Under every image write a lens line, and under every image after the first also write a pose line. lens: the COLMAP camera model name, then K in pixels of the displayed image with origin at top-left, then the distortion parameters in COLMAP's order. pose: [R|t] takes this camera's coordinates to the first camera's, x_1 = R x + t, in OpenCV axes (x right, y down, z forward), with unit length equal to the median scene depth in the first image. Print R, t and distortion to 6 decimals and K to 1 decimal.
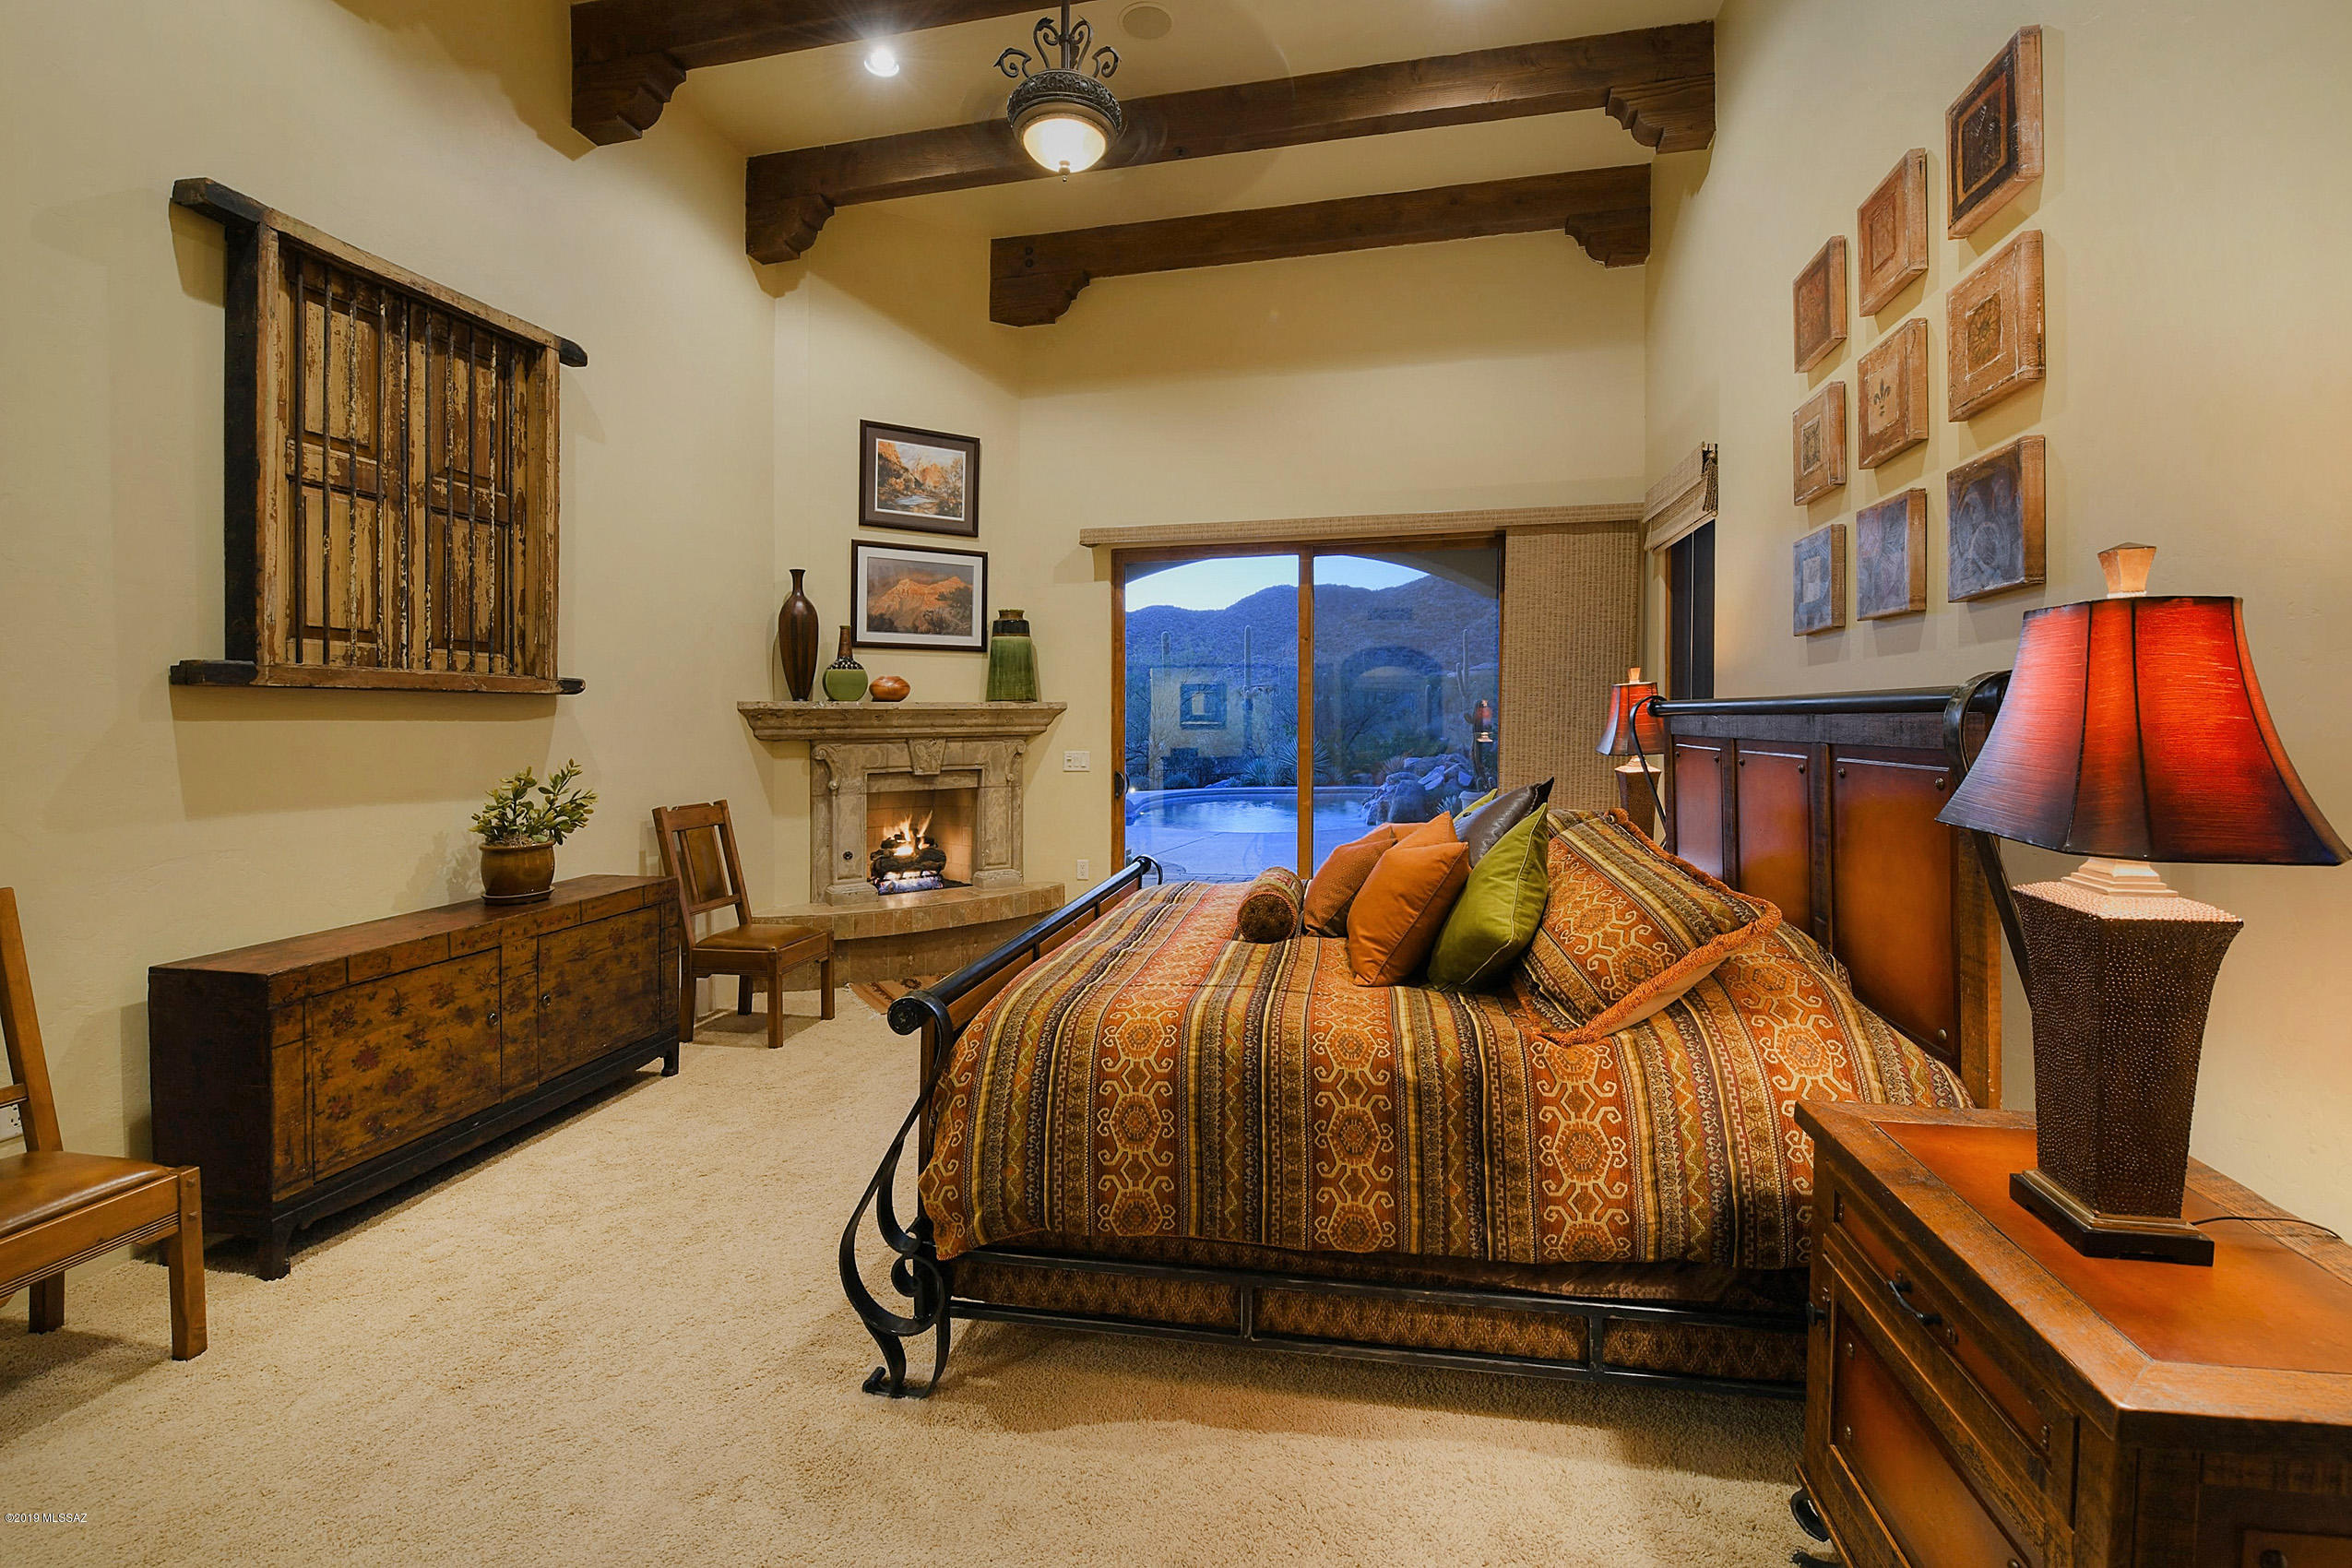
lens RADIAL K [[971.2, 0, 1177.4], [0, 971.2, 729.1], [0, 0, 1]] dist [-0.015737, -0.000601]
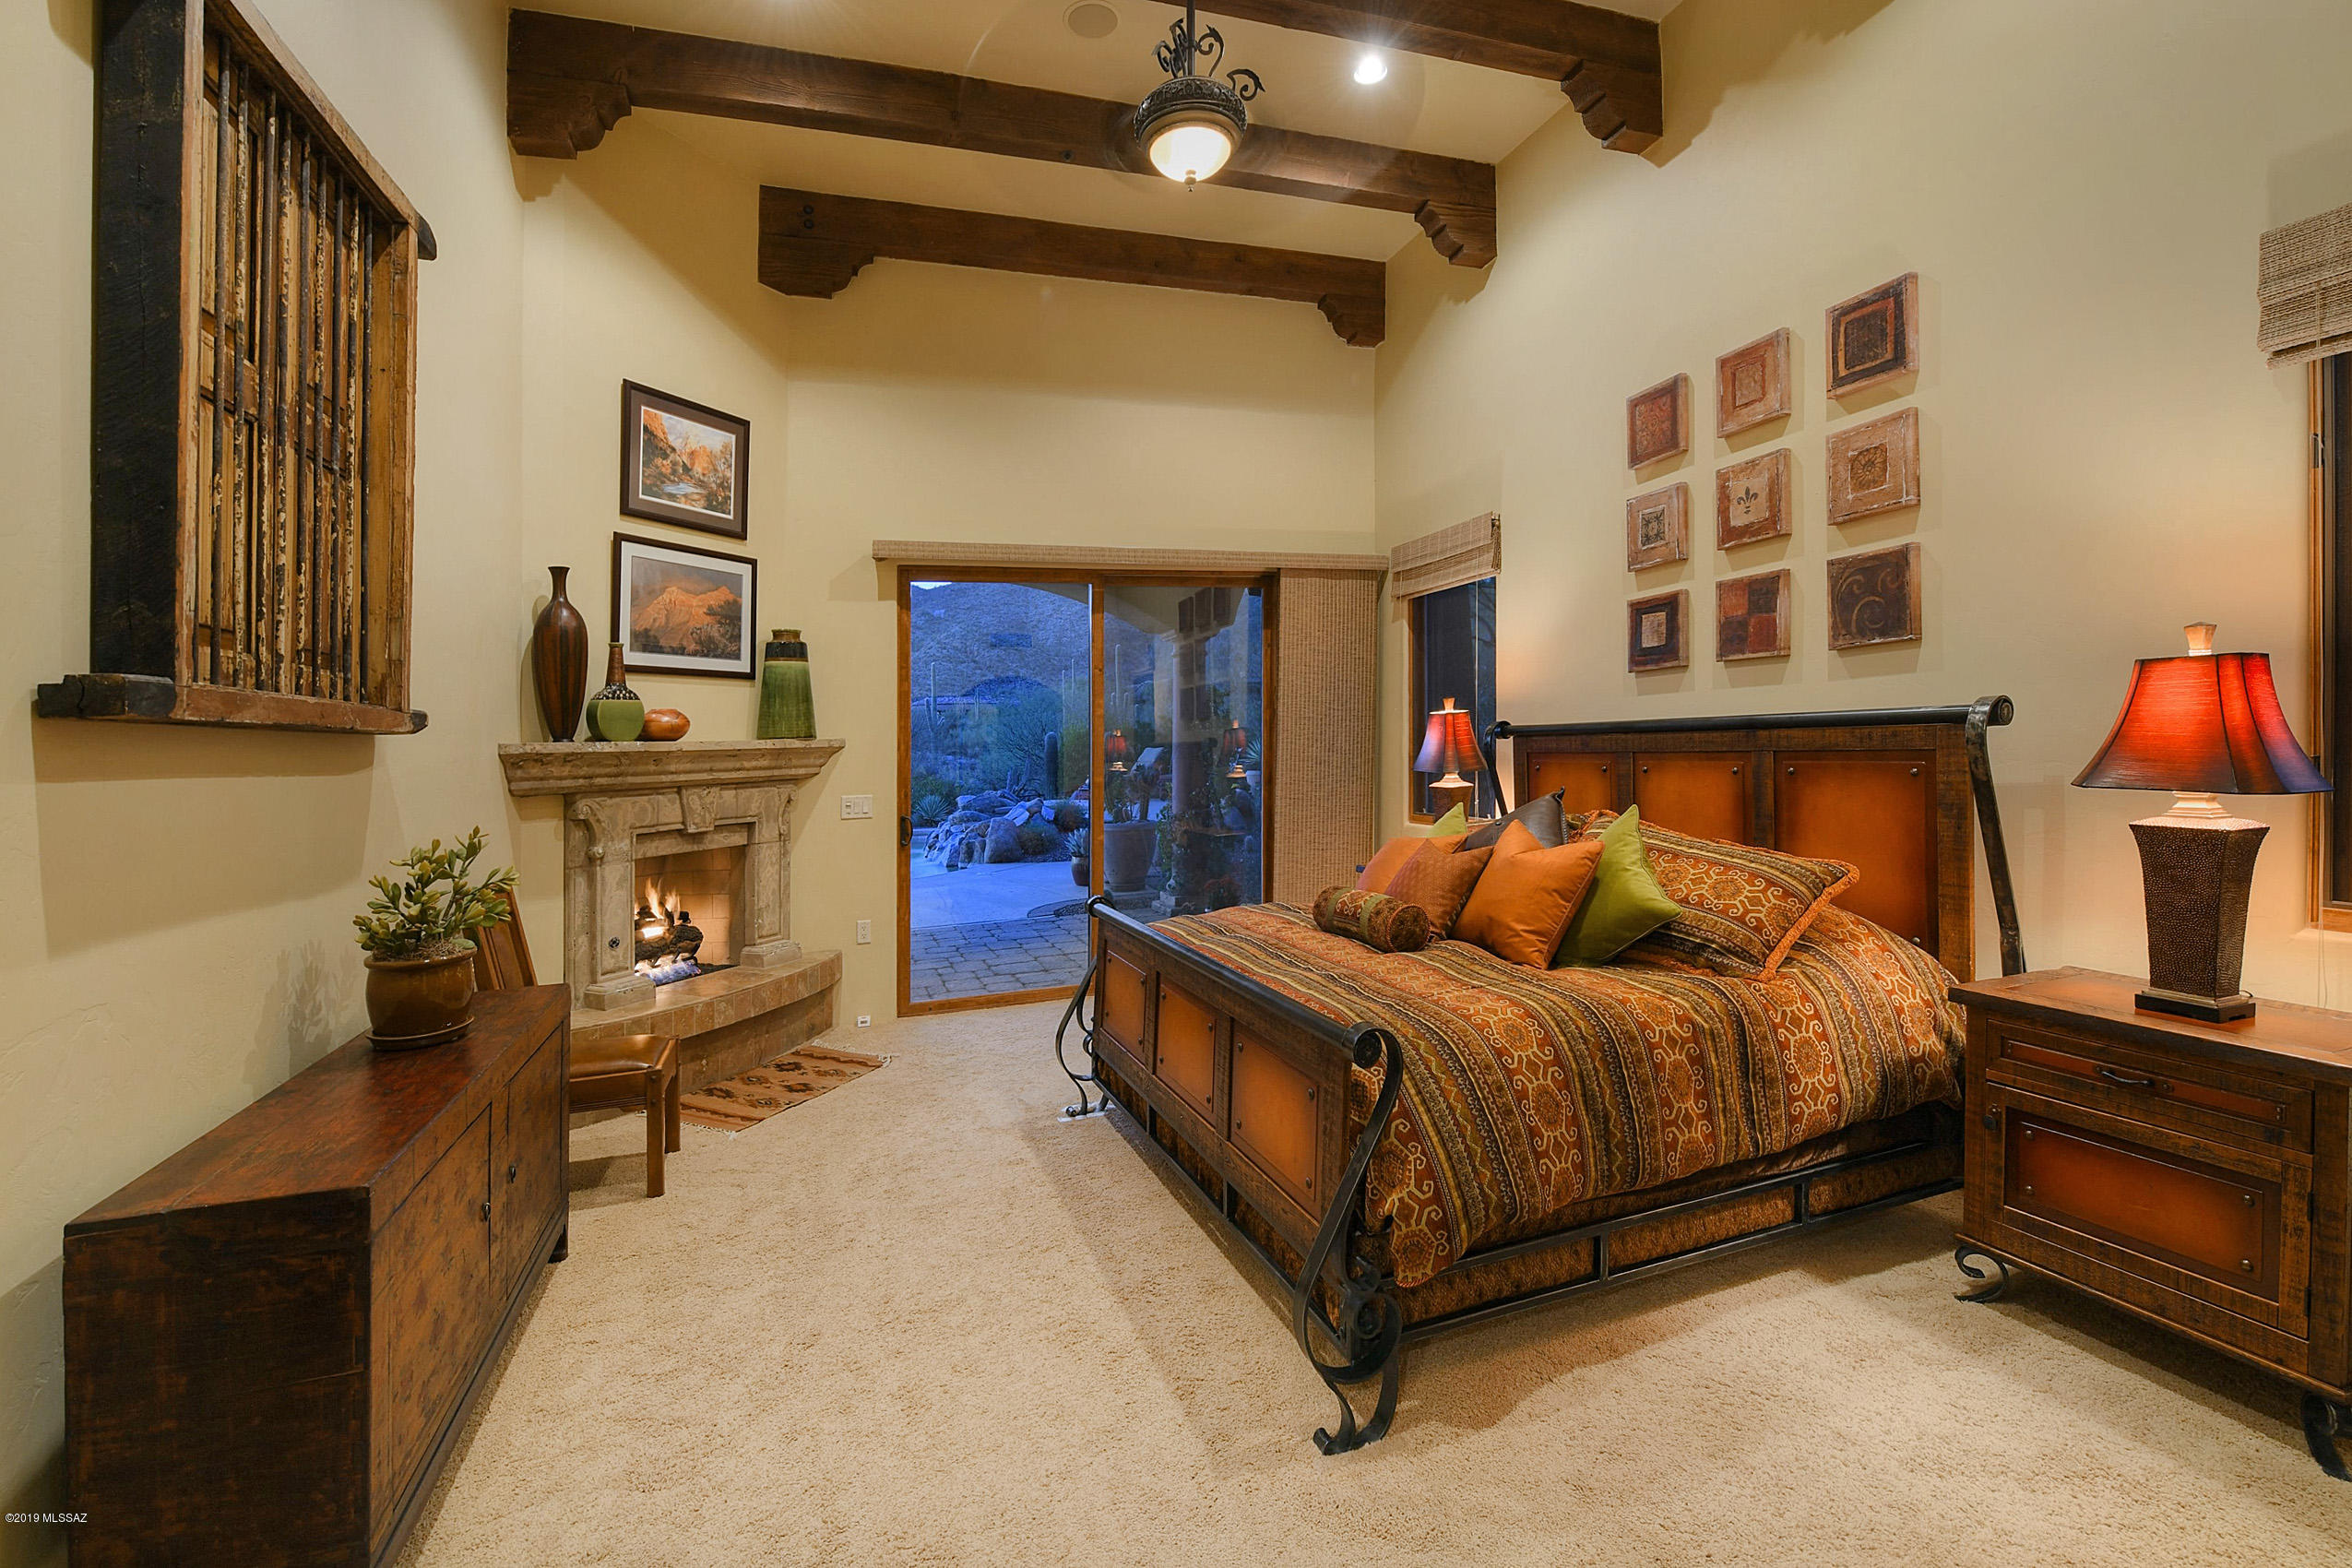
lens RADIAL K [[1032.6, 0, 1167.7], [0, 1032.6, 755.3], [0, 0, 1]] dist [-0.019416, 0.000011]
pose [[0.865413, -0.026379, 0.500364, -0.365962], [0.032719, 0.999457, -0.003898, -0.000328], [-0.499990, 0.019745, 0.865806, 0.075123]]
